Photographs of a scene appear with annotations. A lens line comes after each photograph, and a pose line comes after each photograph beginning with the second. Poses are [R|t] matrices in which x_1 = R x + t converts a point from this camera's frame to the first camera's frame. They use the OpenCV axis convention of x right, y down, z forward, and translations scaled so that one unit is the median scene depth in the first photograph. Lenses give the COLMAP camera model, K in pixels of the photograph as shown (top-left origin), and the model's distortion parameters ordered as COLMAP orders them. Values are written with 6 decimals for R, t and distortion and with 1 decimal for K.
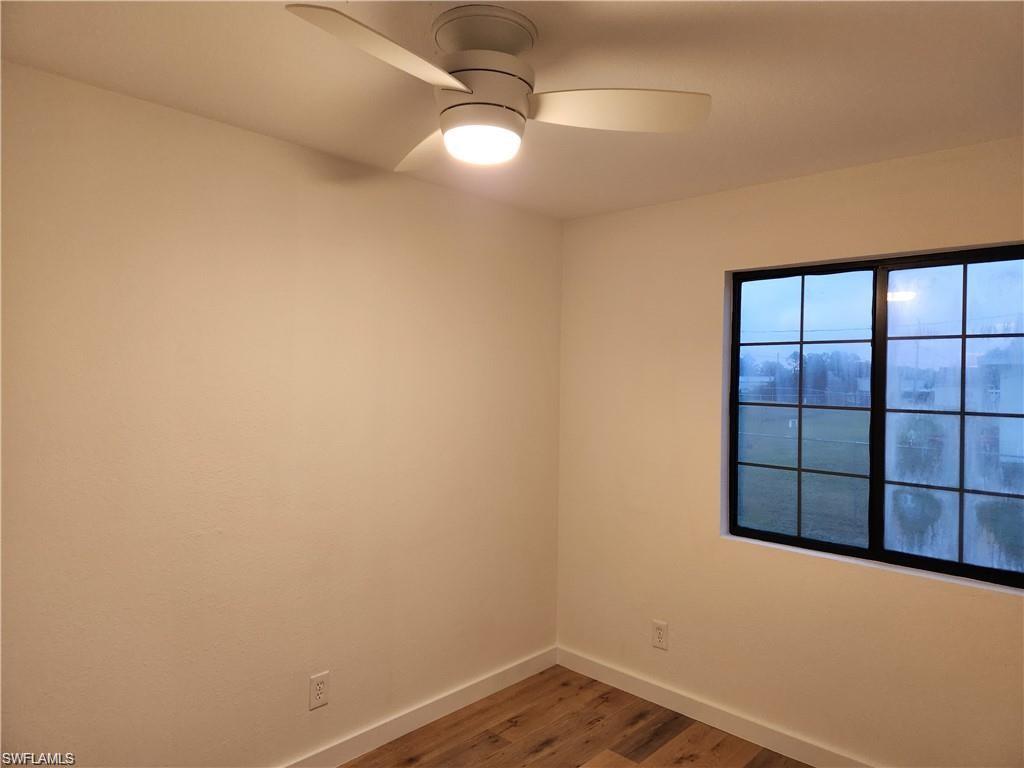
lens RADIAL K [[683.6, 0, 516.0], [0, 683.6, 380.8], [0, 0, 1]] dist [0.022128, 0.000252]
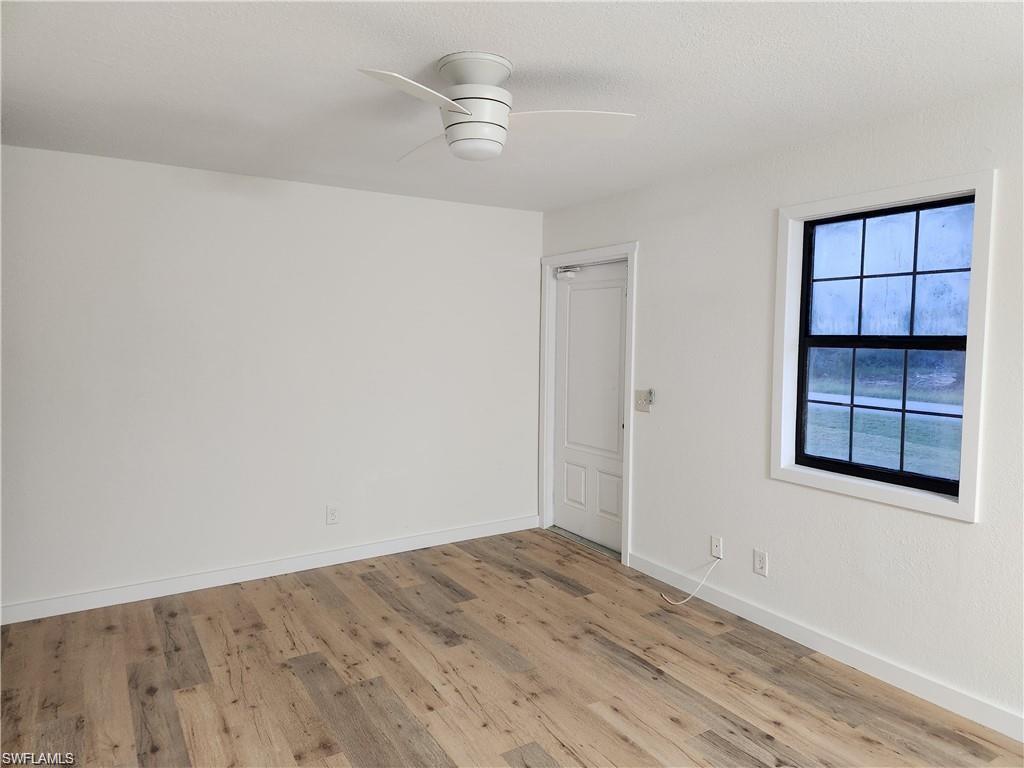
lens RADIAL K [[683.6, 0, 512.7], [0, 683.6, 384.2], [0, 0, 1]] dist [0.022128, 0.000252]
pose [[0.957149, -0.009171, -0.289451, 0.226068], [0.029260, 0.997446, 0.065152, 0.013779], [0.288114, -0.070830, 0.954973, -0.180899]]
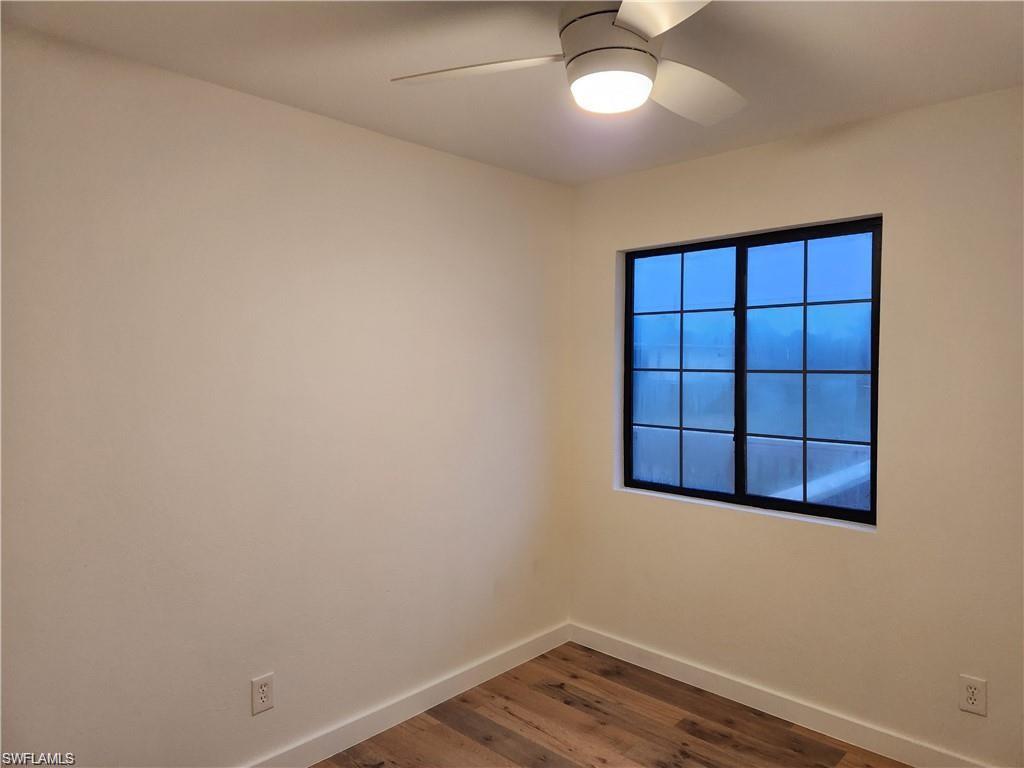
lens RADIAL K [[683.6, 0, 506.5], [0, 683.6, 374.9], [0, 0, 1]] dist [0.022128, 0.000252]
pose [[0.999369, -0.030122, -0.018837, 0.163173], [0.030564, 0.999253, 0.023656, 0.009957], [0.018111, -0.024217, 0.999543, -0.127818]]
